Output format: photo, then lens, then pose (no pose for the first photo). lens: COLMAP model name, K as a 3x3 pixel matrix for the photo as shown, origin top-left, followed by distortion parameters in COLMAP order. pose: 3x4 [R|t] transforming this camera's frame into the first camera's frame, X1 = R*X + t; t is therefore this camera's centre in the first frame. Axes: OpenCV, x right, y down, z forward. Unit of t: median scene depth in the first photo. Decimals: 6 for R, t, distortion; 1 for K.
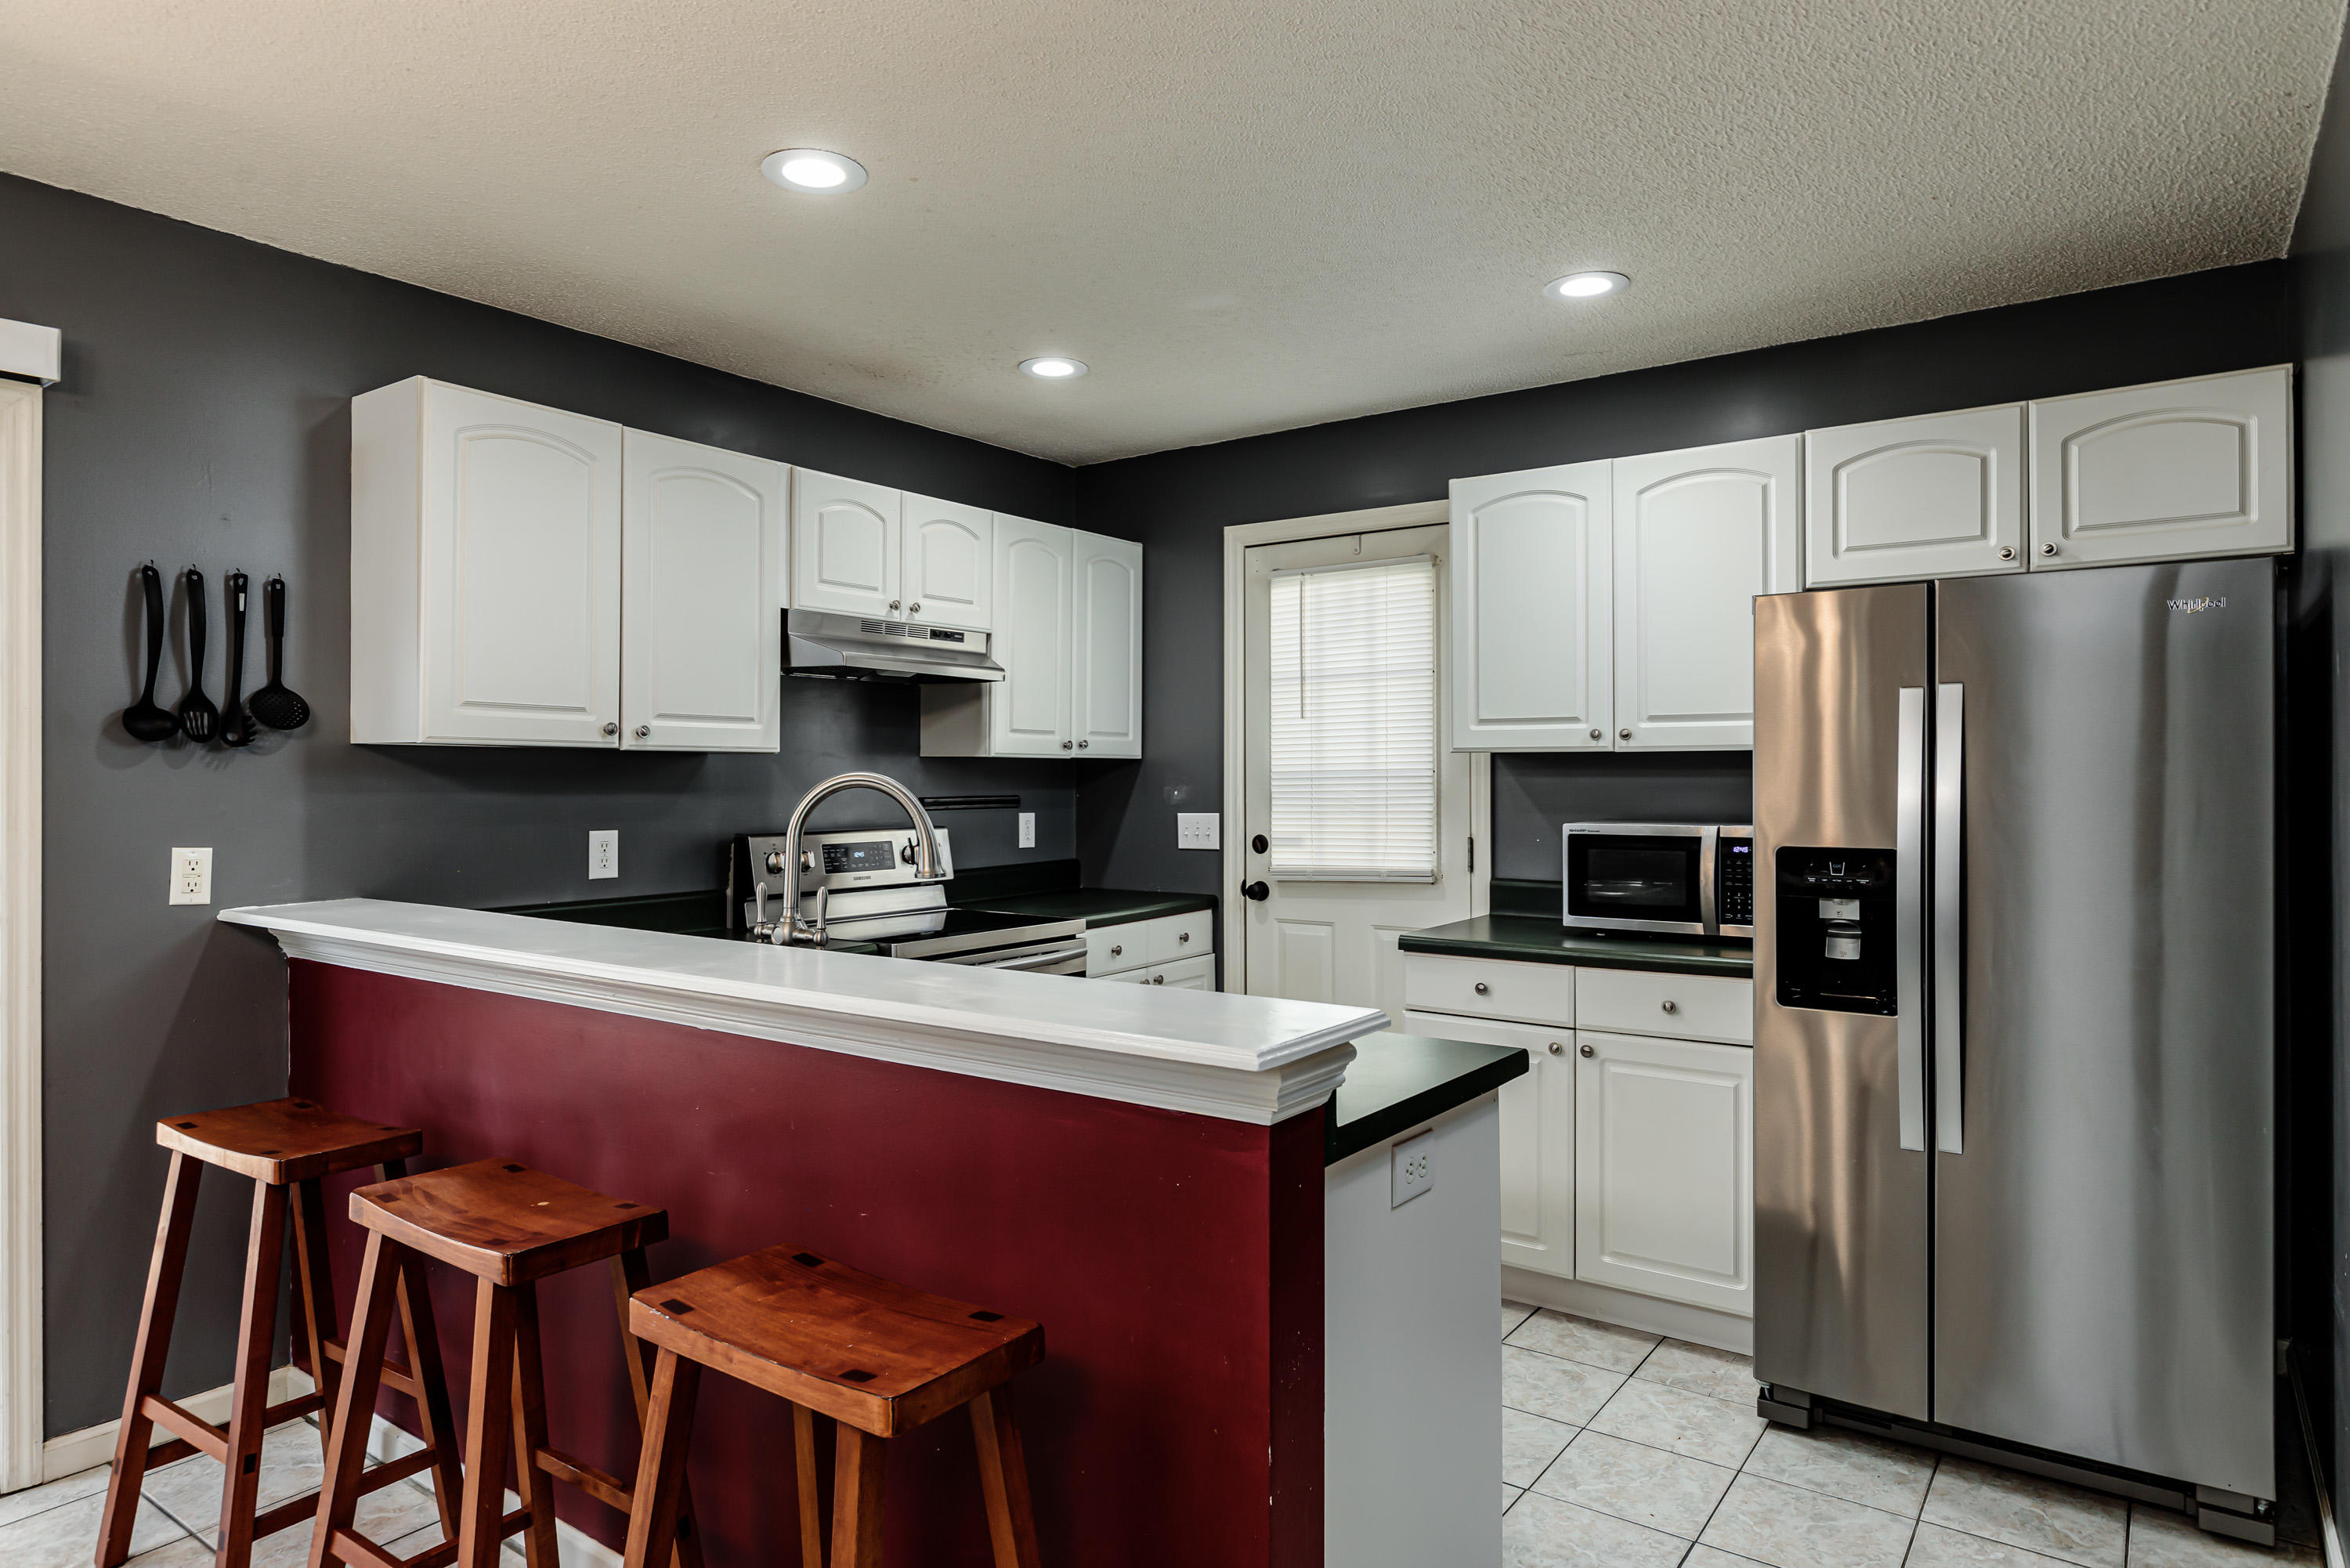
lens RADIAL K [[1367.3, 0, 1175.0], [0, 1367.3, 784.0], [0, 0, 1]] dist [0.007199, -0.000073]
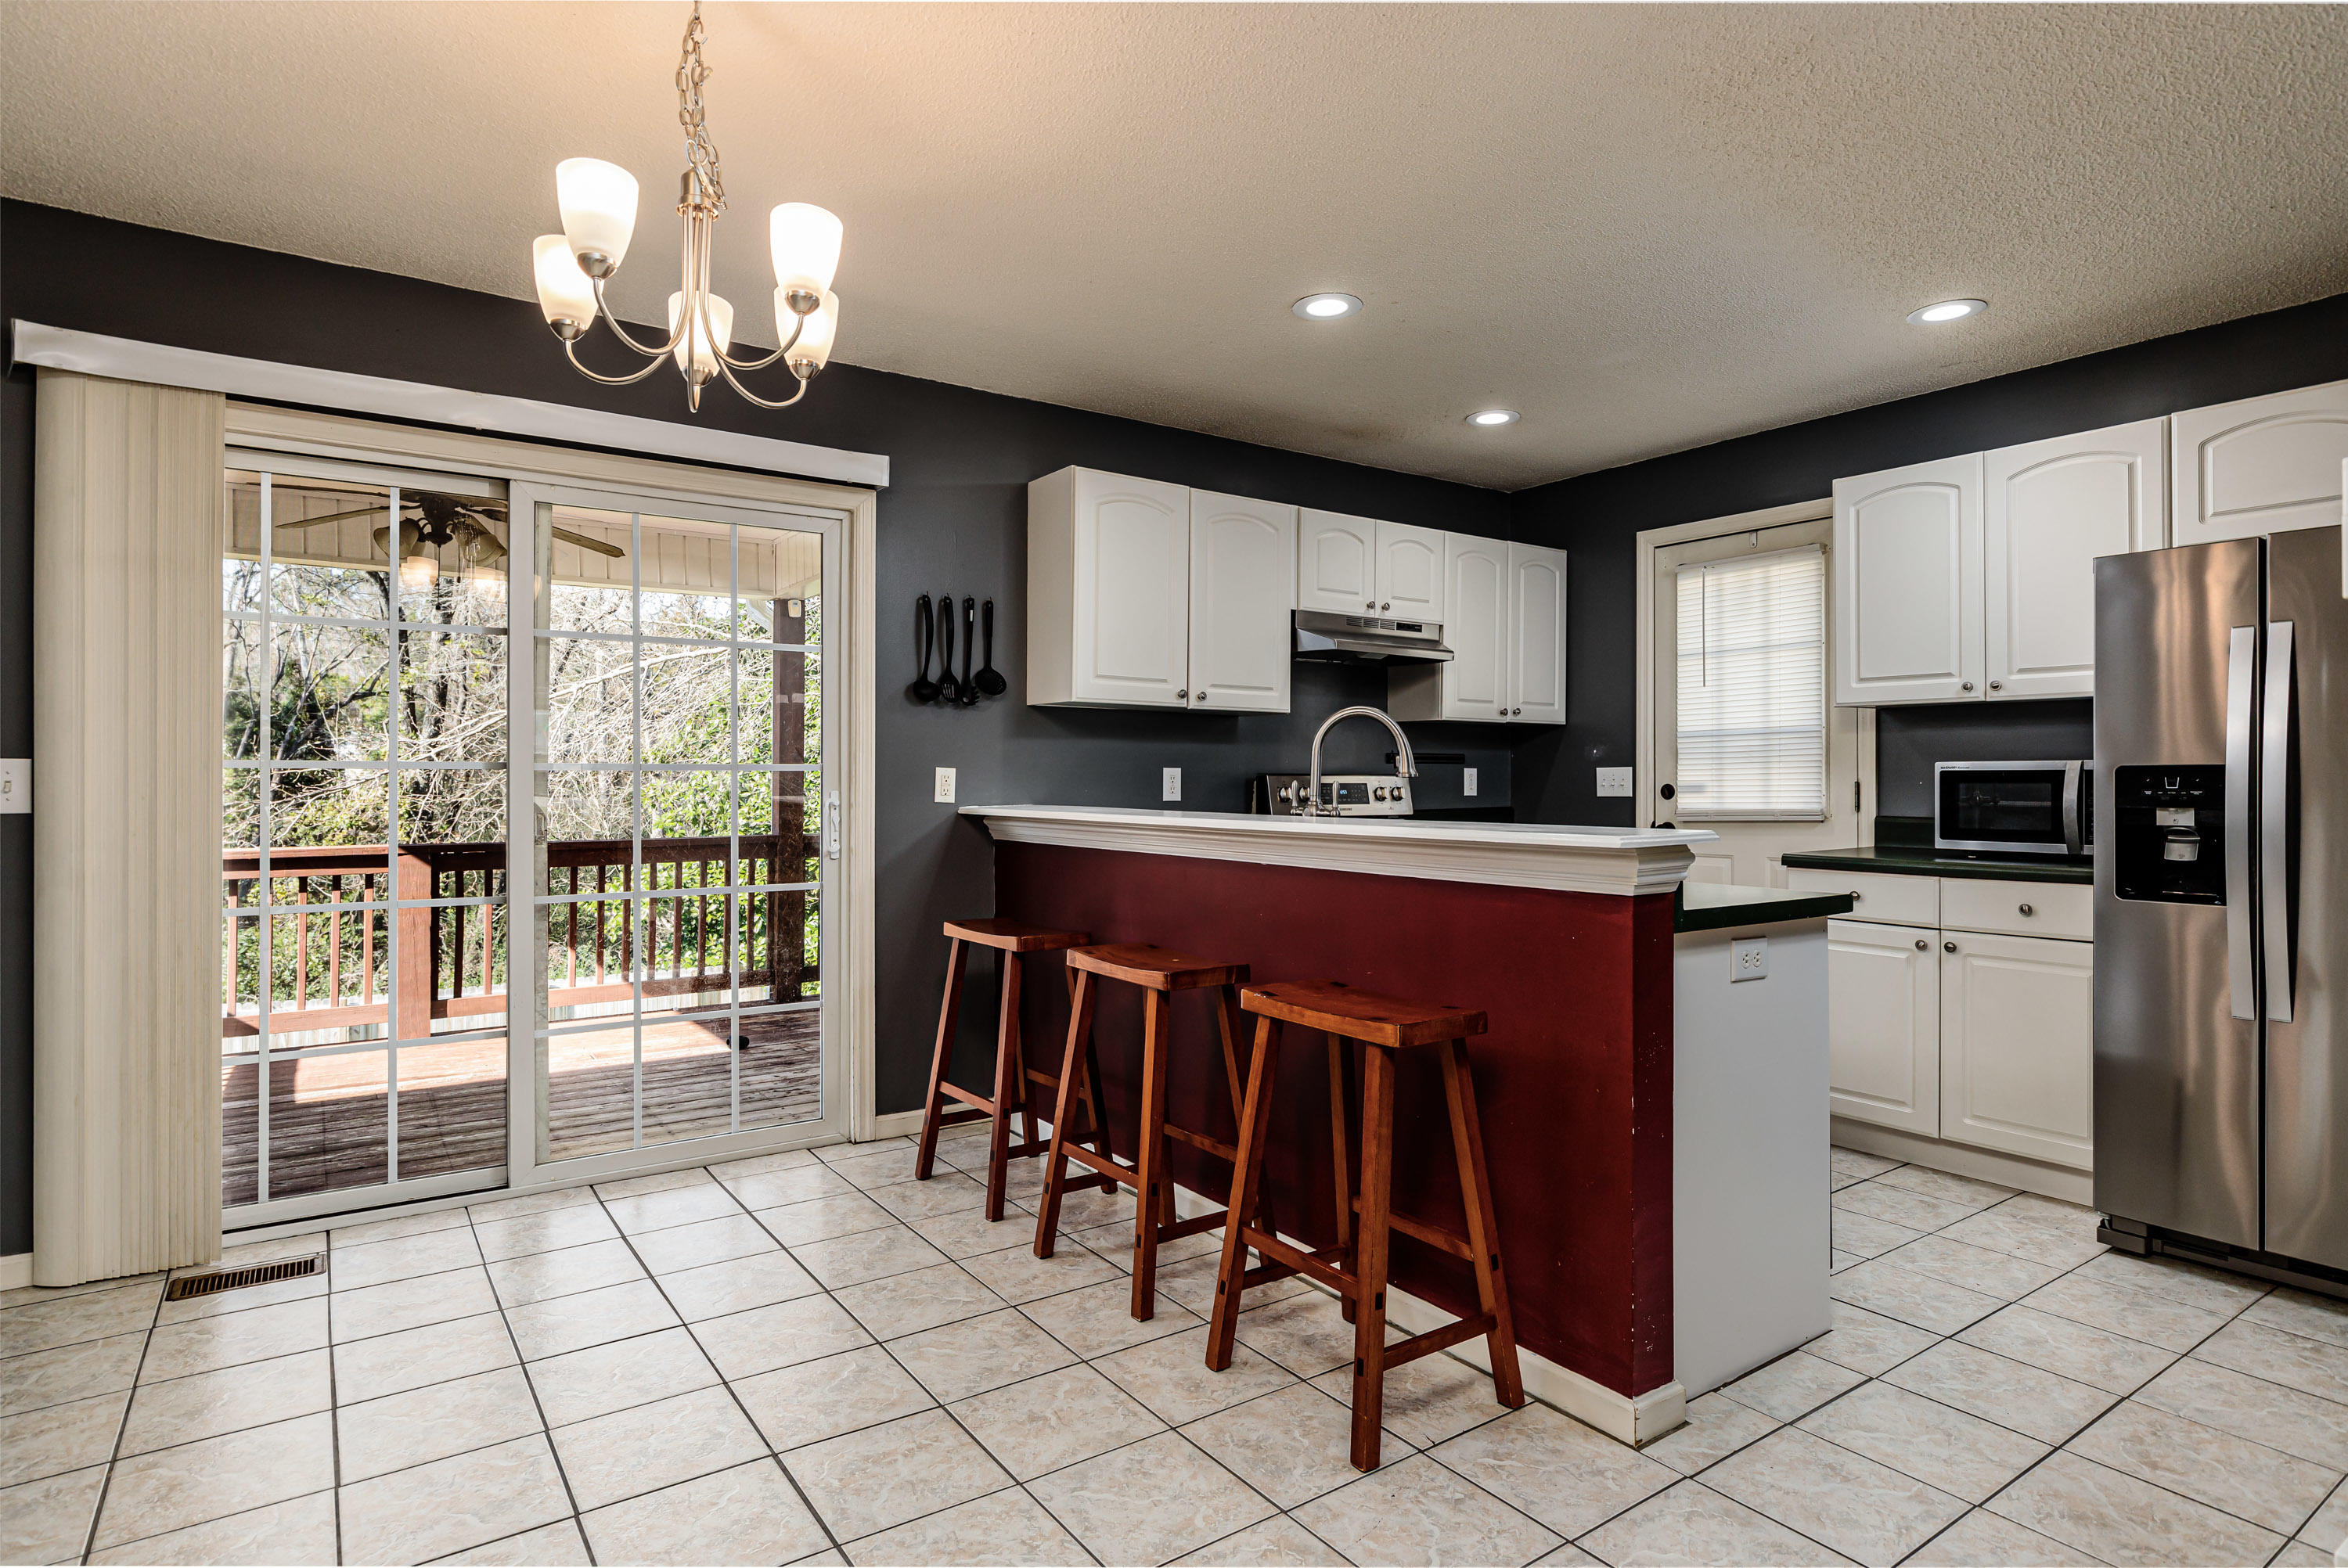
lens RADIAL K [[1247.5, 0, 1179.7], [0, 1247.5, 773.5], [0, 0, 1]] dist [0.001443, 0.000185]
pose [[0.944900, 0.000055, -0.327360, 0.021160], [-0.004245, 0.999918, -0.012086, 0.057659], [0.327332, 0.012810, 0.944823, -0.247516]]
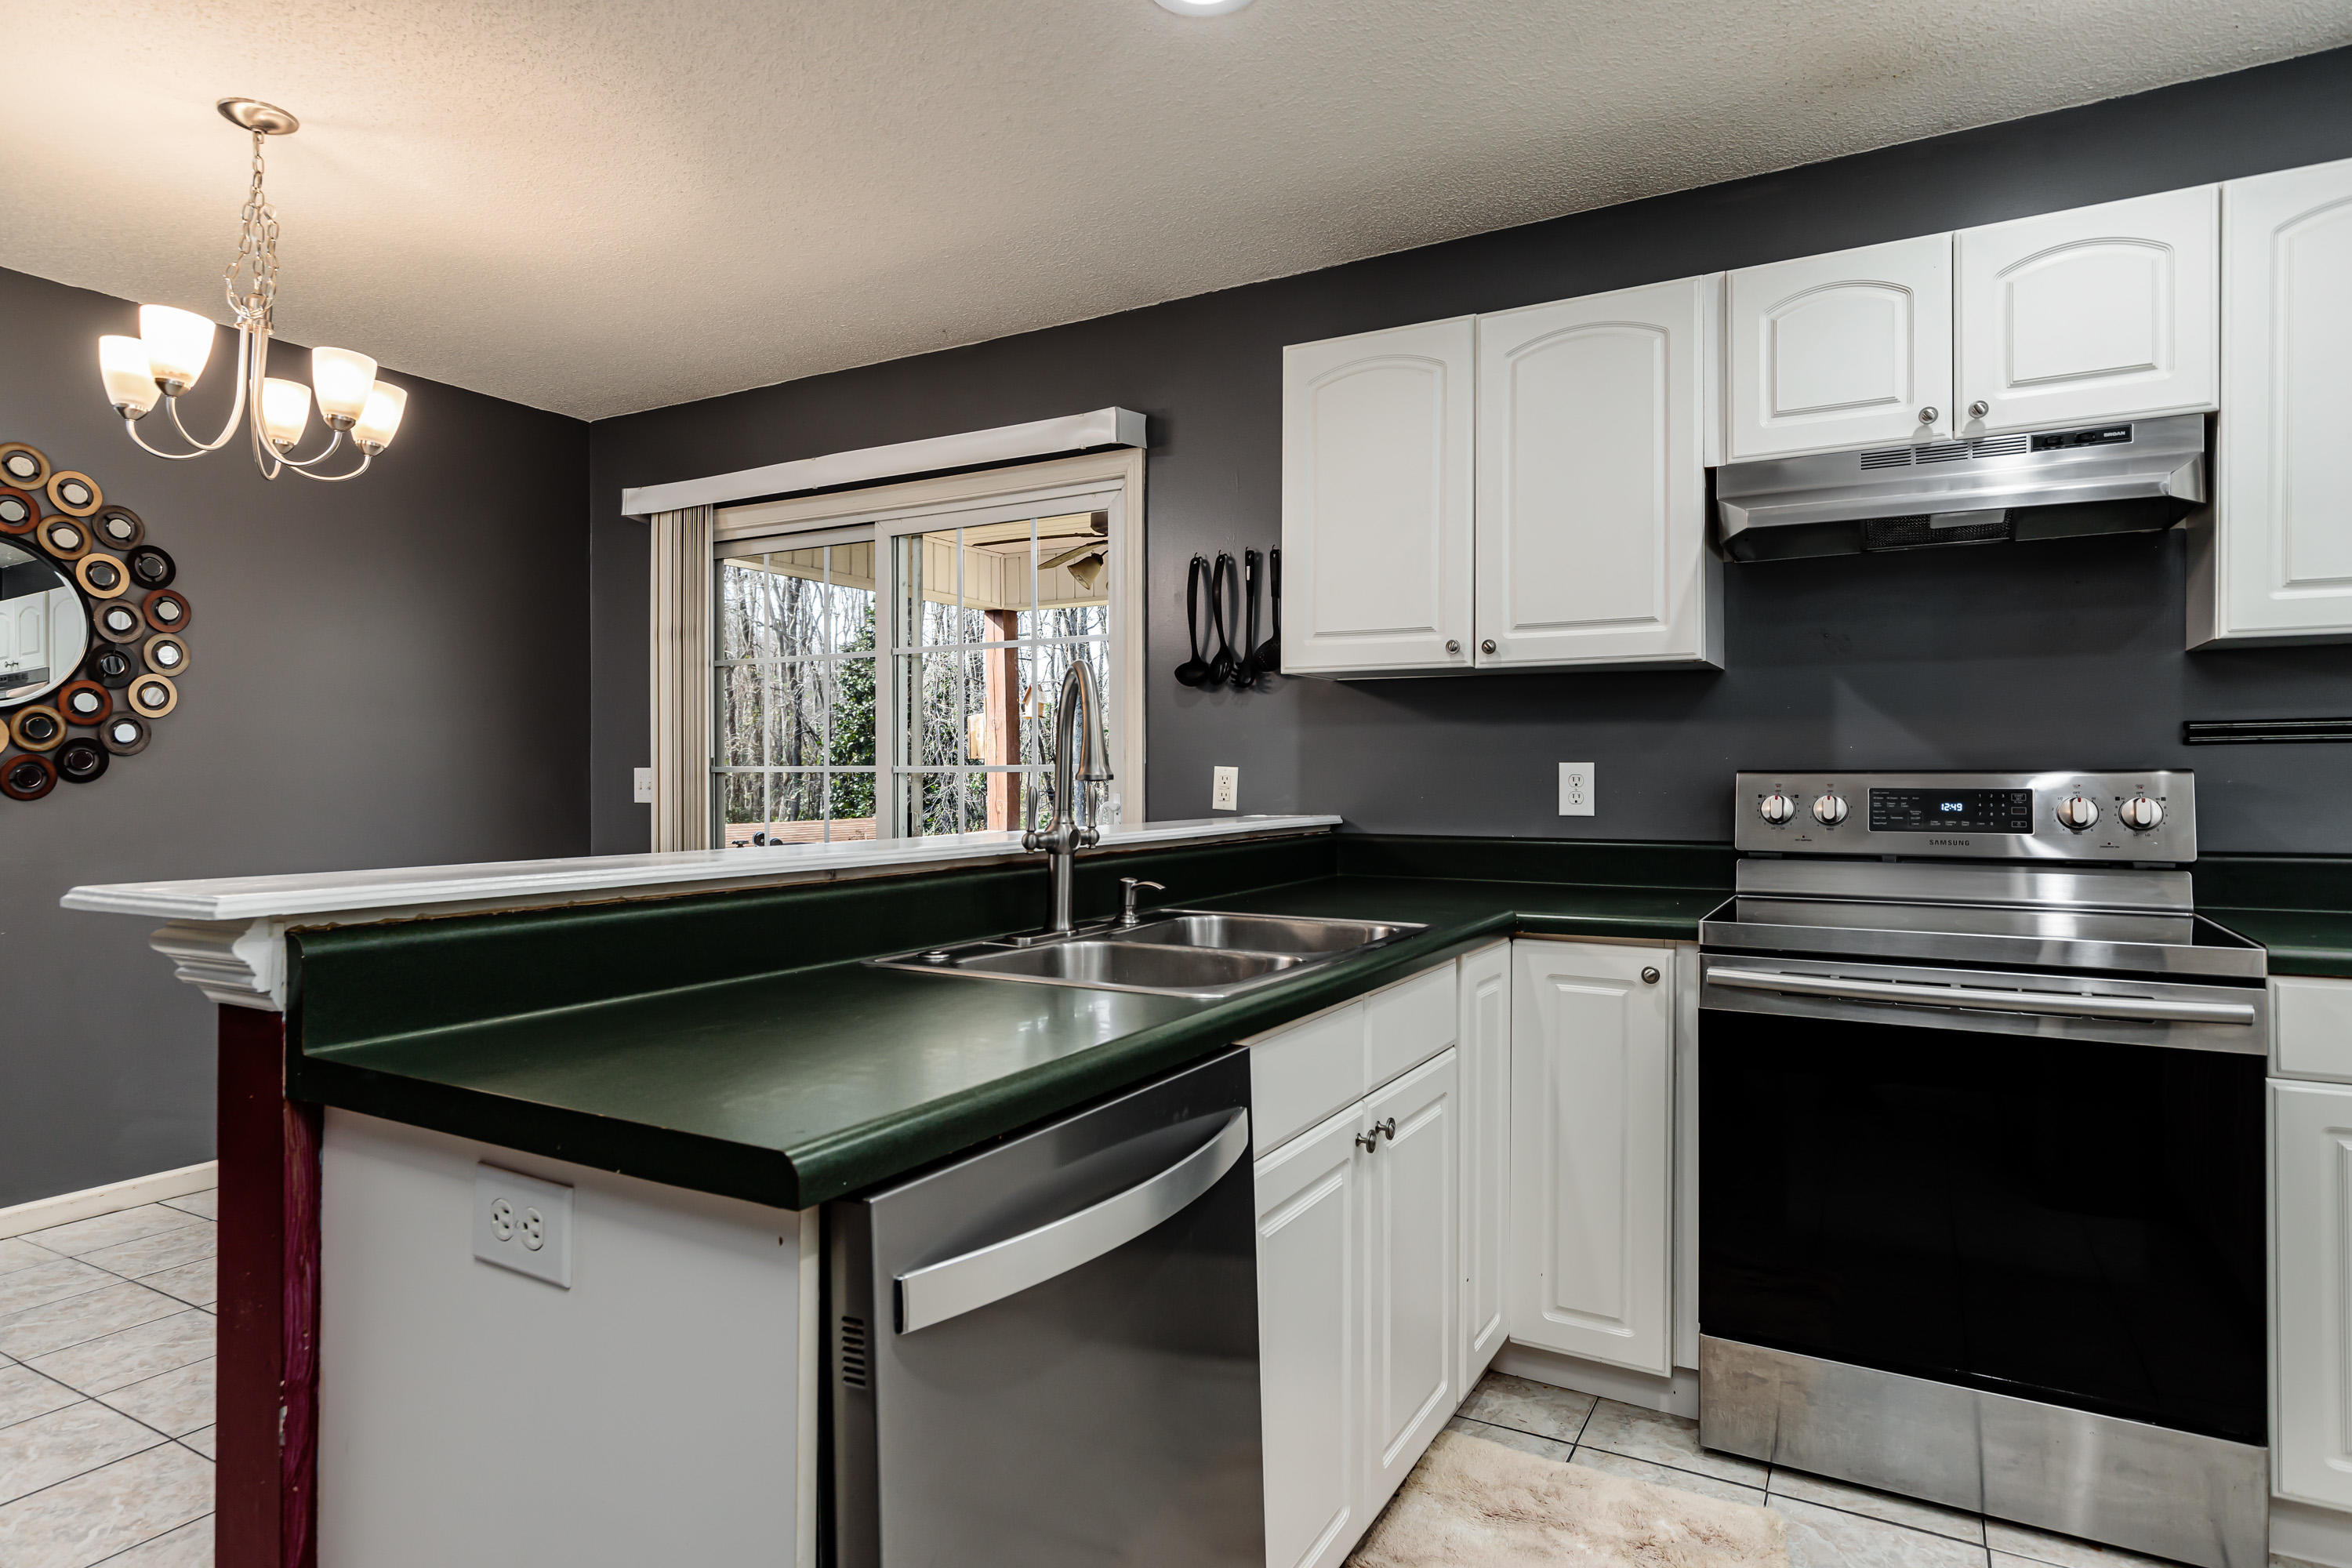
lens RADIAL K [[1302.9, 0, 1176.0], [0, 1302.9, 784.0], [0, 0, 1]] dist [0.001342, 0.000171]
pose [[0.105924, 0.006030, -0.994356, 0.429555], [-0.004056, 0.999976, 0.005632, 0.046758], [0.994366, 0.003436, 0.105946, 0.683020]]
